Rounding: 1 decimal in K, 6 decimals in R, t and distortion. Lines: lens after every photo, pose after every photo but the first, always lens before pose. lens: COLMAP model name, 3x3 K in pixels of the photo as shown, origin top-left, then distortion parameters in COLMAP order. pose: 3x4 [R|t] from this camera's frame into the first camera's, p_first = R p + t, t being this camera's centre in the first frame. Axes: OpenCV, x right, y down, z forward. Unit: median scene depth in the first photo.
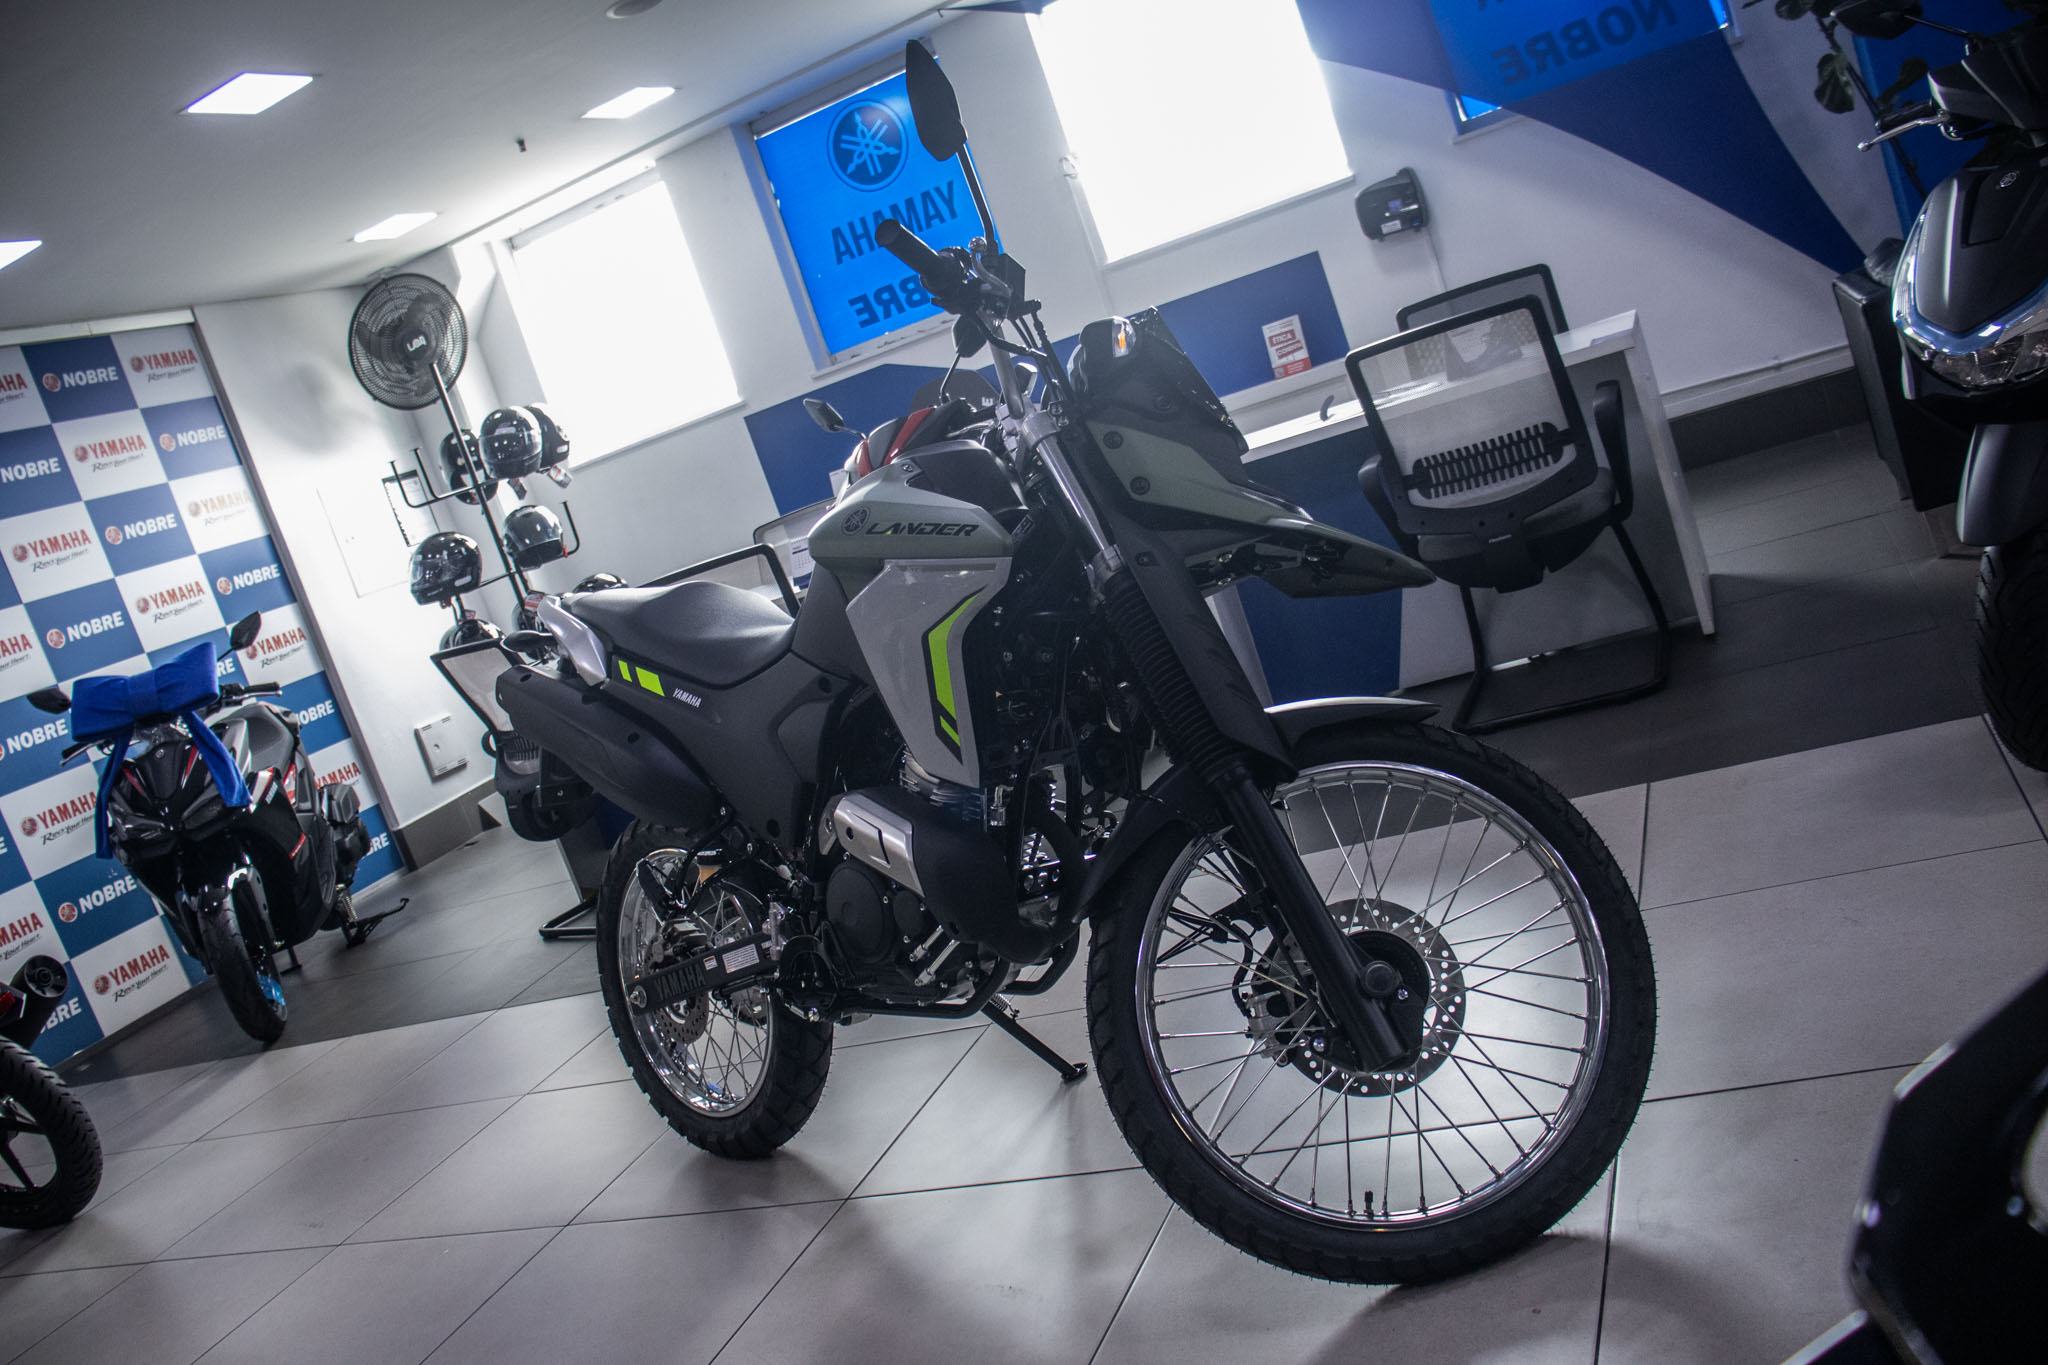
lens RADIAL K [[1645.5, 0, 1024.0], [0, 1645.5, 682.5], [0, 0, 1]] dist [-0.172114, 0.137166]
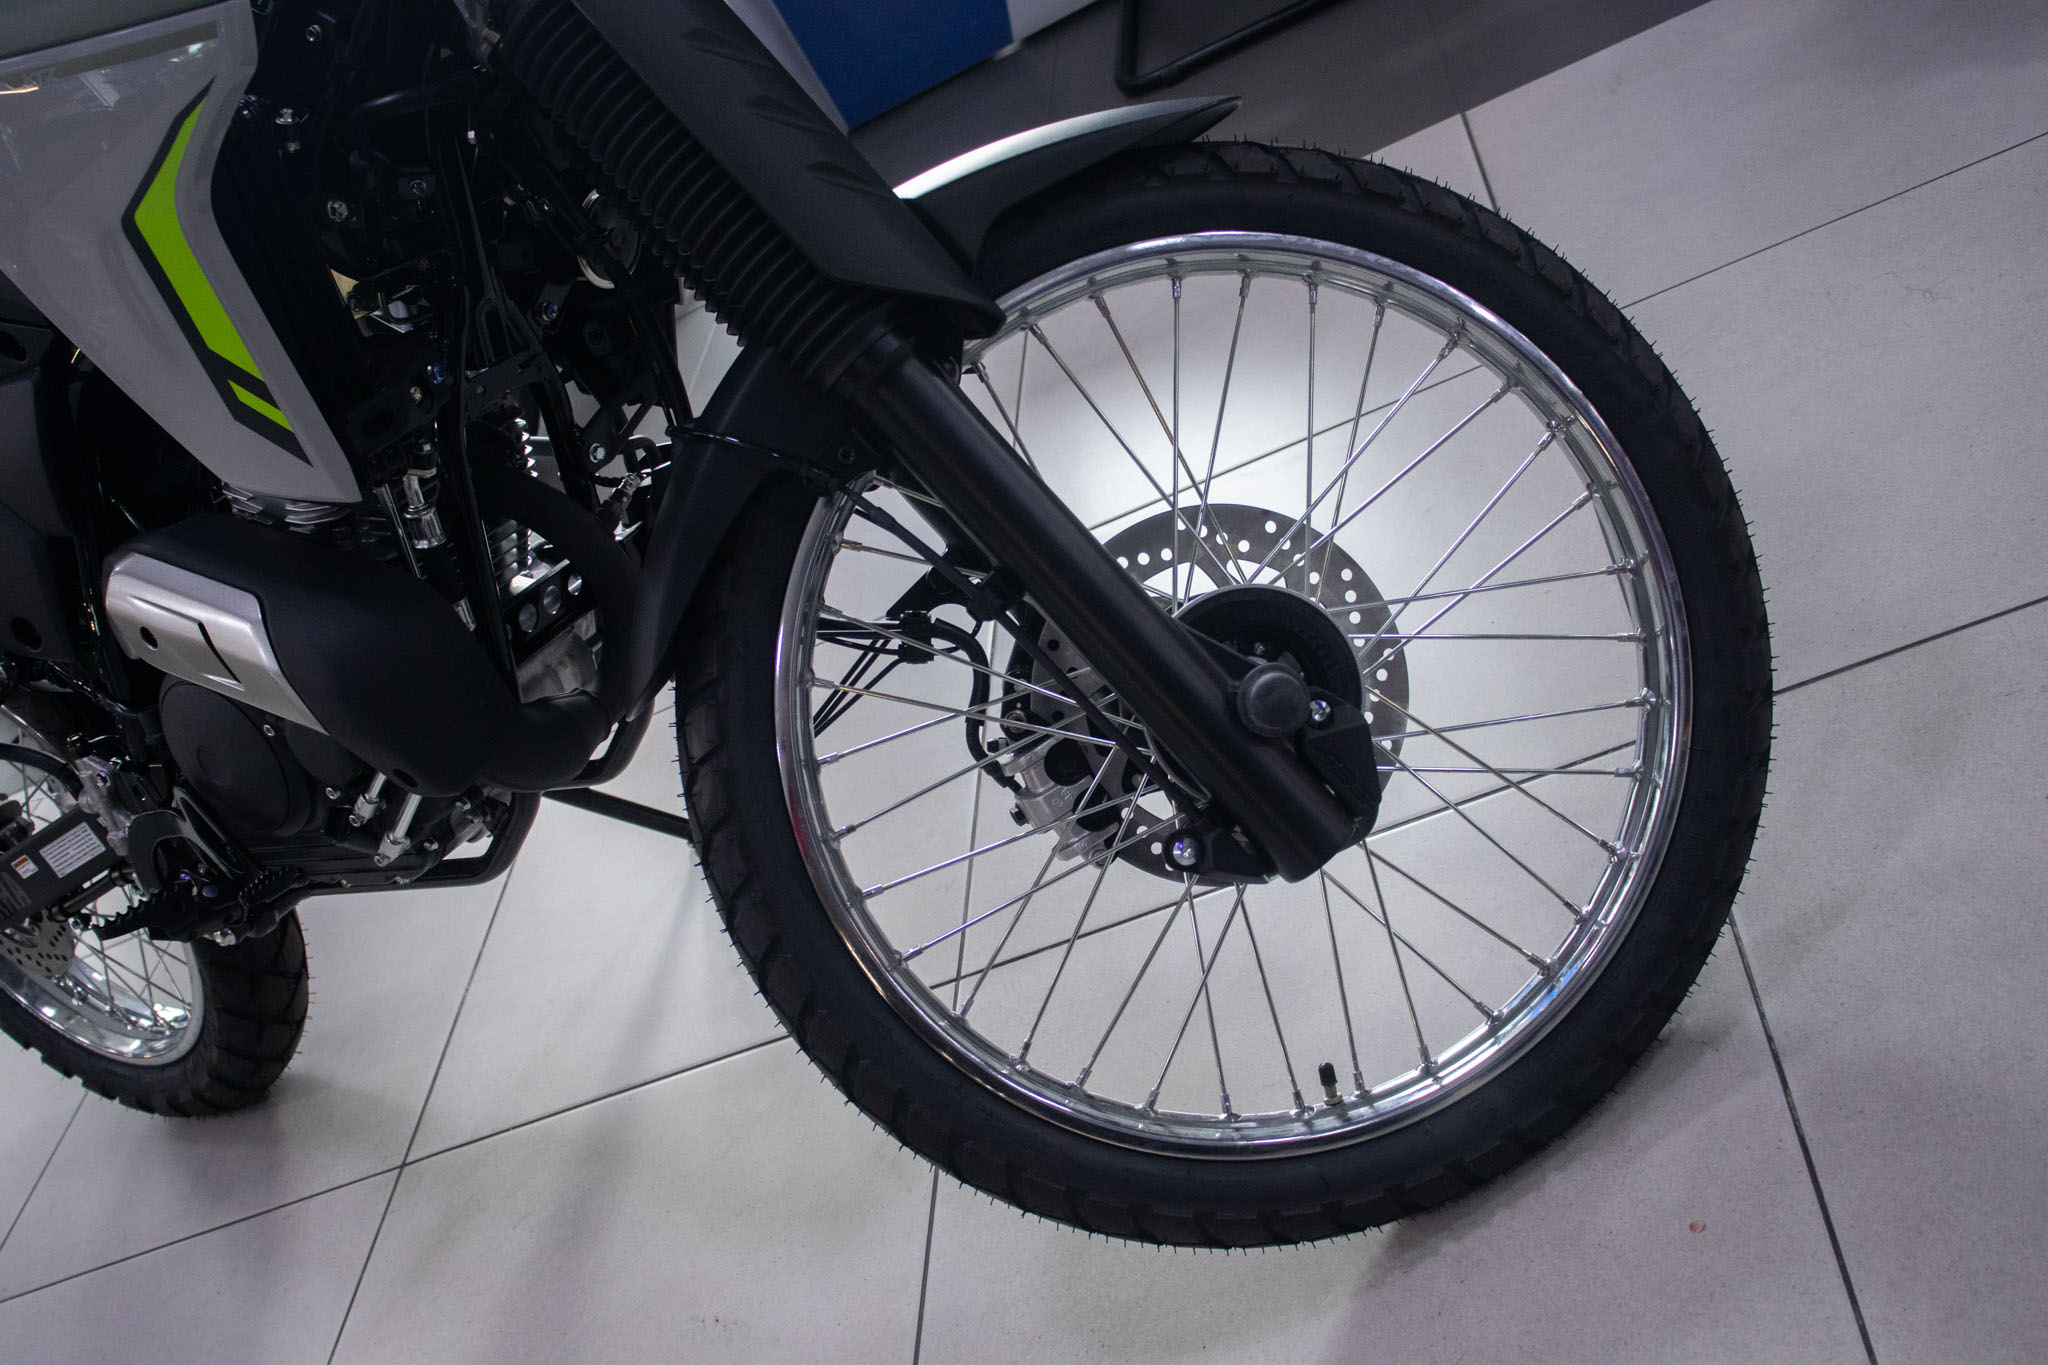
lens RADIAL K [[2011.8, 0, 1024.0], [0, 2011.8, 682.5], [0, 0, 1]] dist [-0.221406, 0.482829]
pose [[0.942214, -0.286284, 0.173995, 0.040063], [0.224209, 0.924772, 0.307452, -0.020453], [-0.248924, -0.250674, 0.935521, 0.408016]]
